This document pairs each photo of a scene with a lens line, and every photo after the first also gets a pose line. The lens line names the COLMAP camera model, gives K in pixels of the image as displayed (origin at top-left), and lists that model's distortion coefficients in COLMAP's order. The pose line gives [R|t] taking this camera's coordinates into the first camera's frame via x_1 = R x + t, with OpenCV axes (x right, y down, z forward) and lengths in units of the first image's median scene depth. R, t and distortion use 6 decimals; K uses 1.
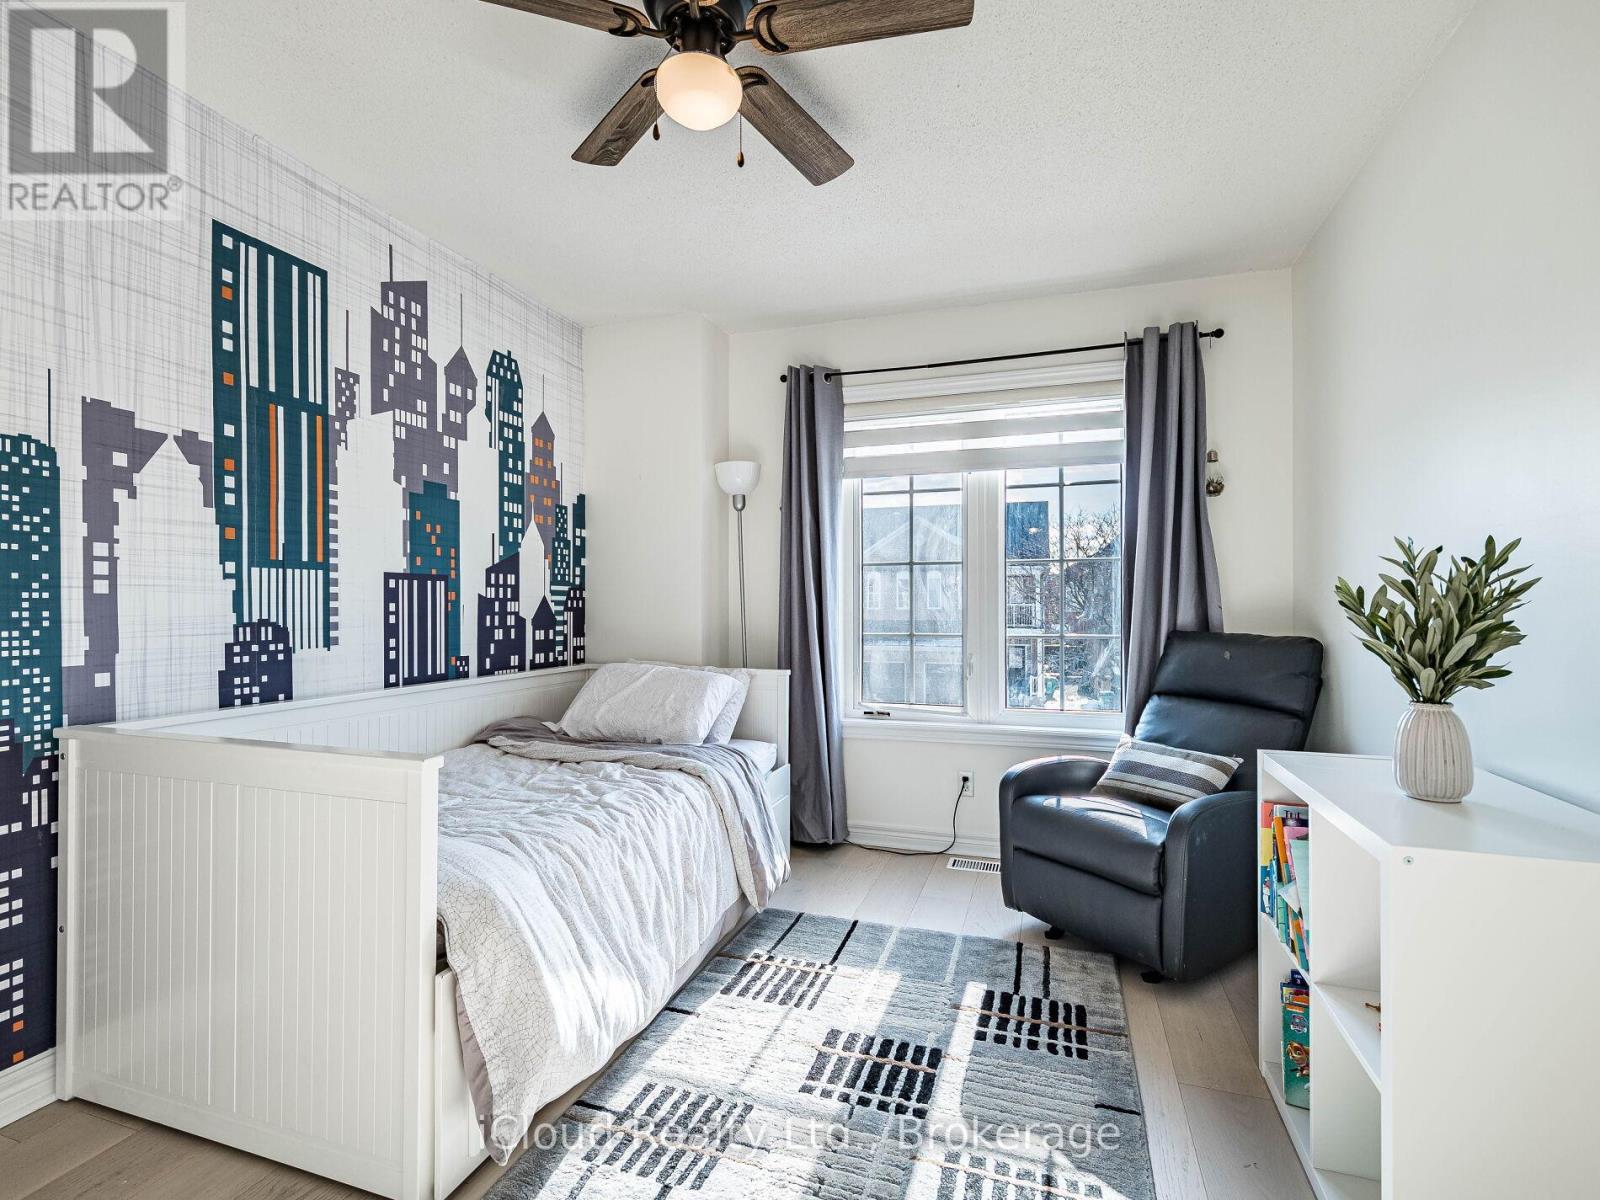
lens RADIAL K [[742.6, 0, 800.0], [0, 742.6, 600.0], [0, 0, 1]] dist [0.000367, -0.000682]
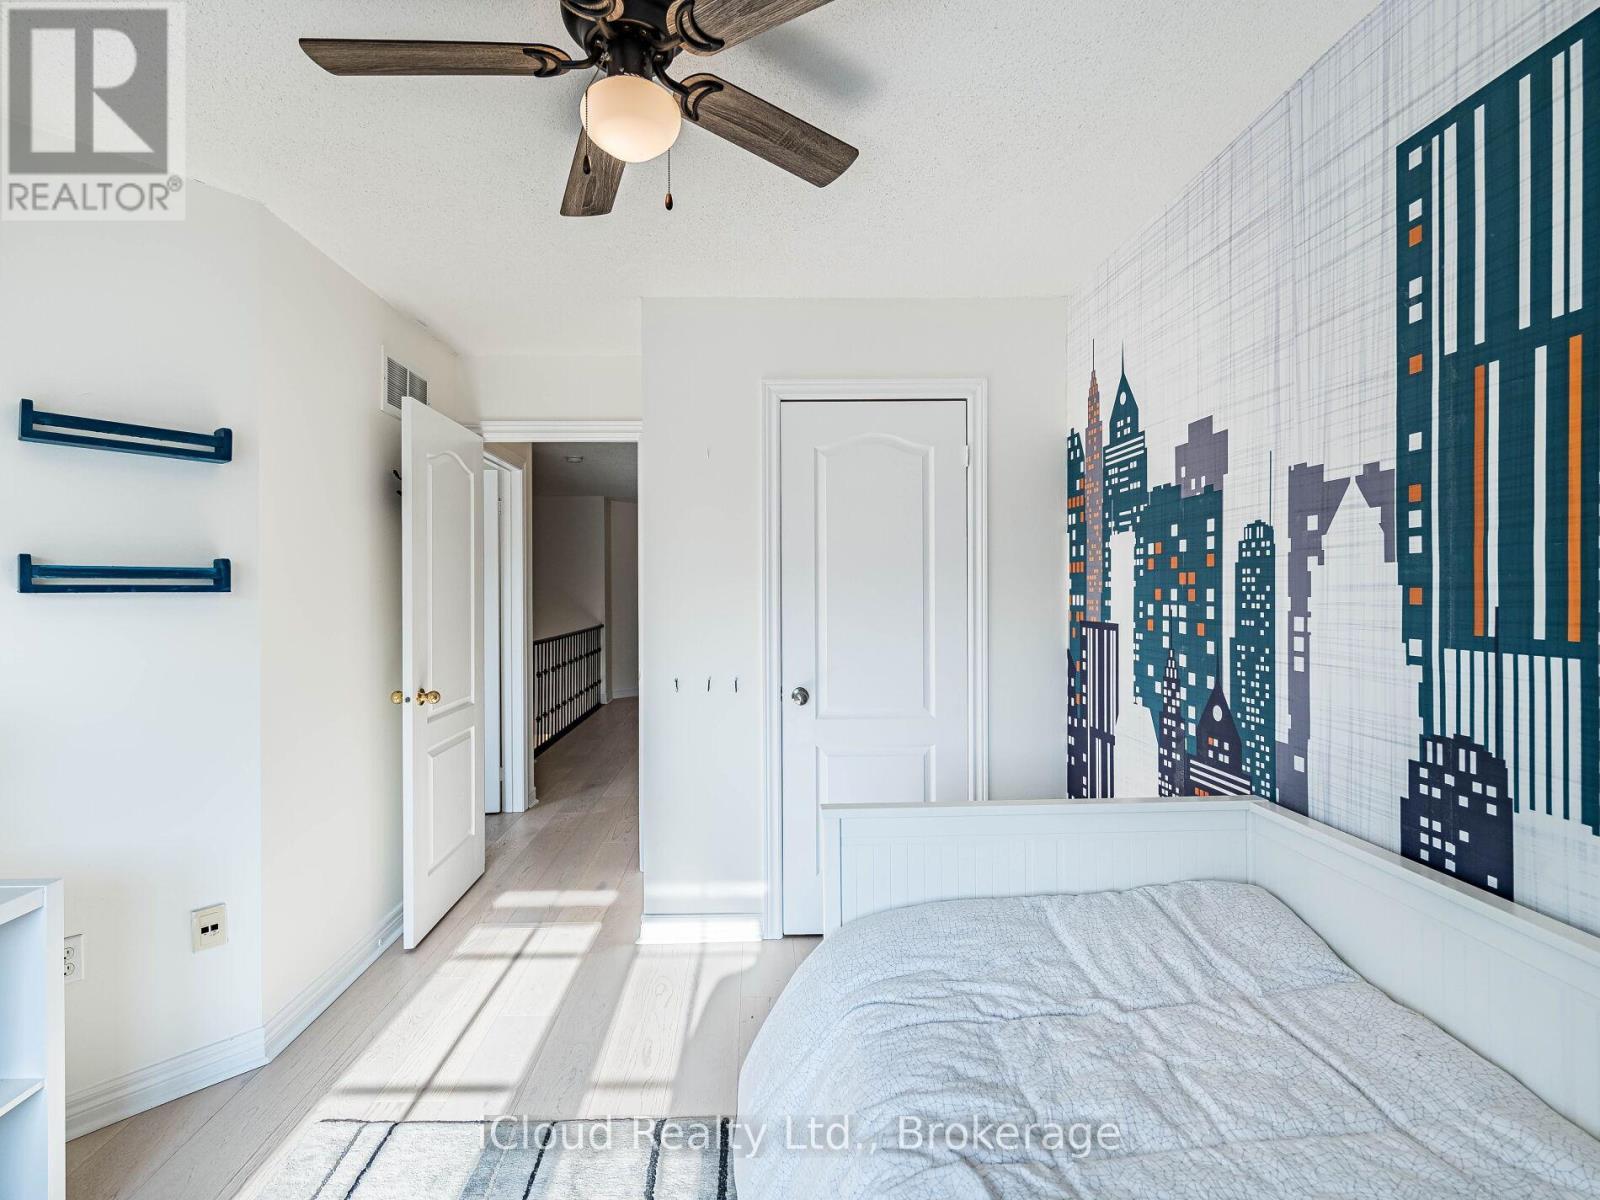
lens RADIAL K [[742.6, 0, 800.0], [0, 742.6, 600.0], [0, 0, 1]] dist [0.000367, -0.000682]
pose [[-0.923681, 0.007303, -0.383094, -0.003961], [0.004204, 0.999951, 0.008924, -0.094951], [0.383140, 0.006633, -0.923666, 1.406099]]
